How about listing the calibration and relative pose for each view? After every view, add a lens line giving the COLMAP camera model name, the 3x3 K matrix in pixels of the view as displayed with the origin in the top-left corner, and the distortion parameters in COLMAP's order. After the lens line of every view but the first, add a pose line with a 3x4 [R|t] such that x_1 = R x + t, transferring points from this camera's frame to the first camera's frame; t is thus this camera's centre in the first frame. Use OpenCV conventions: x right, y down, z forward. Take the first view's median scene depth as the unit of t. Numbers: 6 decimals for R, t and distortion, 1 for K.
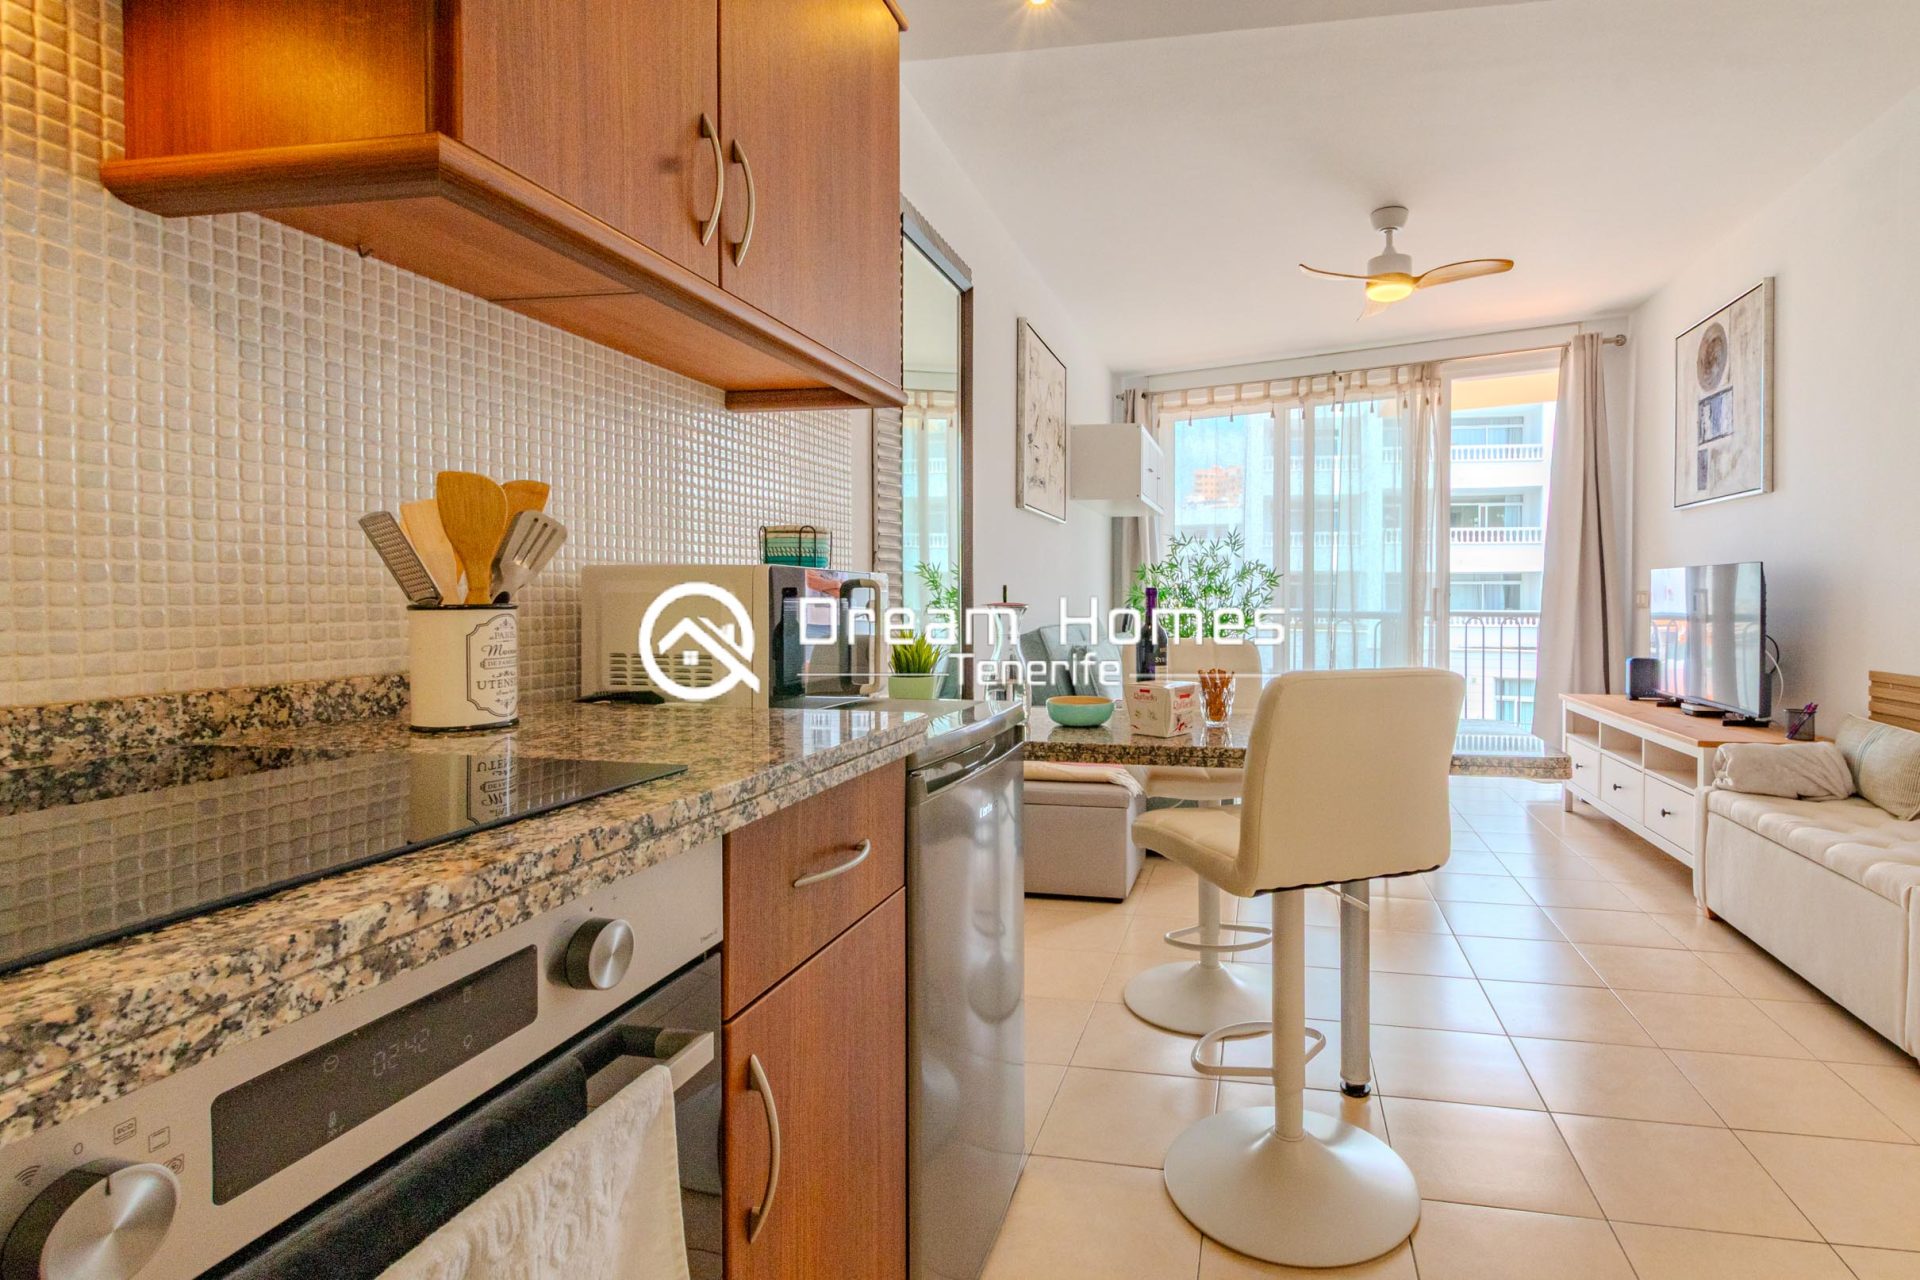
lens RADIAL K [[959.8, 0, 1094.1], [0, 959.8, 603.6], [0, 0, 1]] dist [-0.007089, 0.001075]
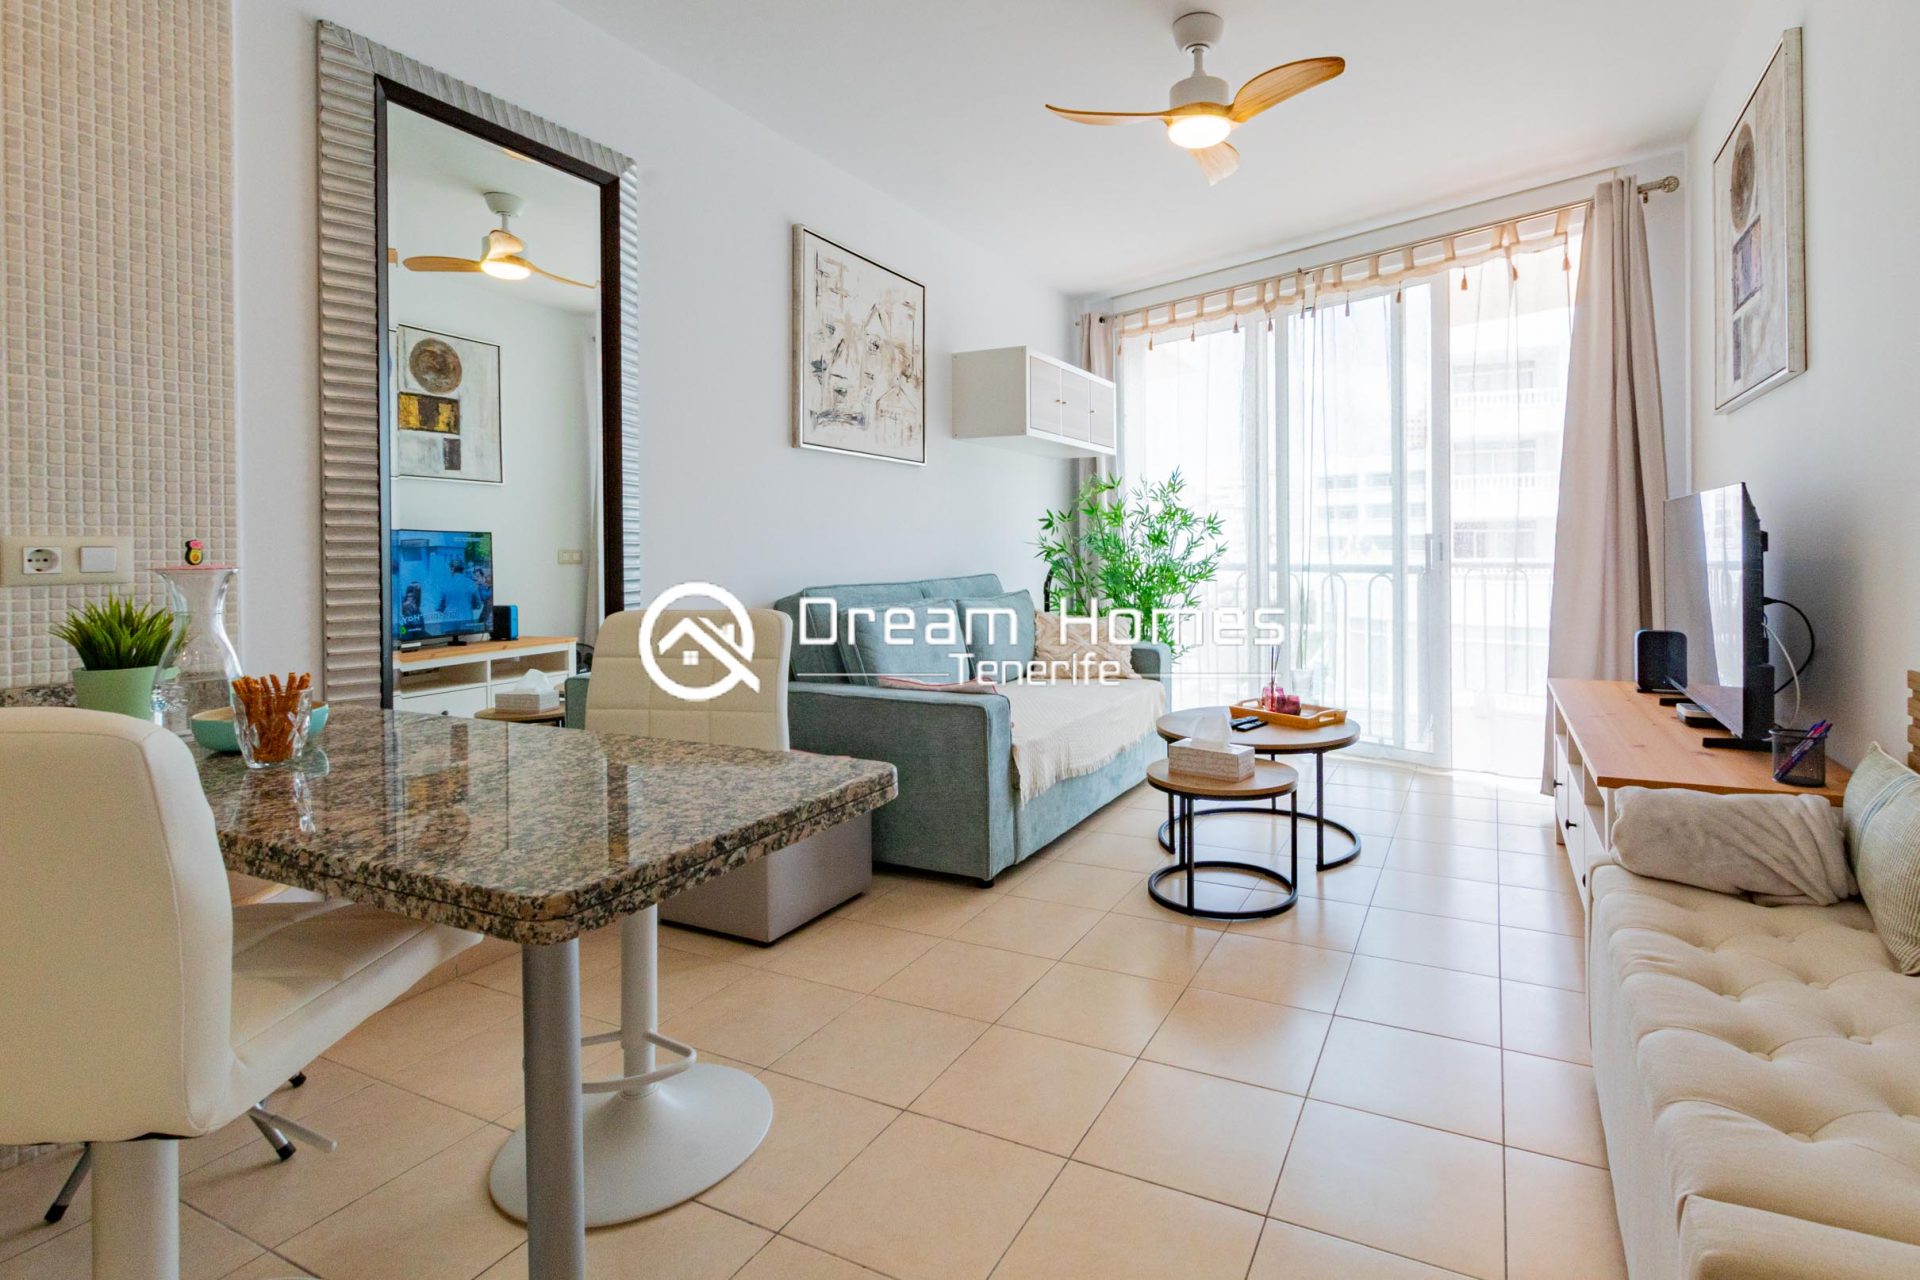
lens RADIAL K [[959.8, 0, 1069.0], [0, 959.8, 549.3], [0, 0, 1]] dist [-0.007089, 0.001075]
pose [[0.967923, -0.017614, -0.250627, 0.388819], [0.014598, 0.999797, -0.013888, 0.000192], [0.250821, 0.009784, 0.967984, 0.273703]]
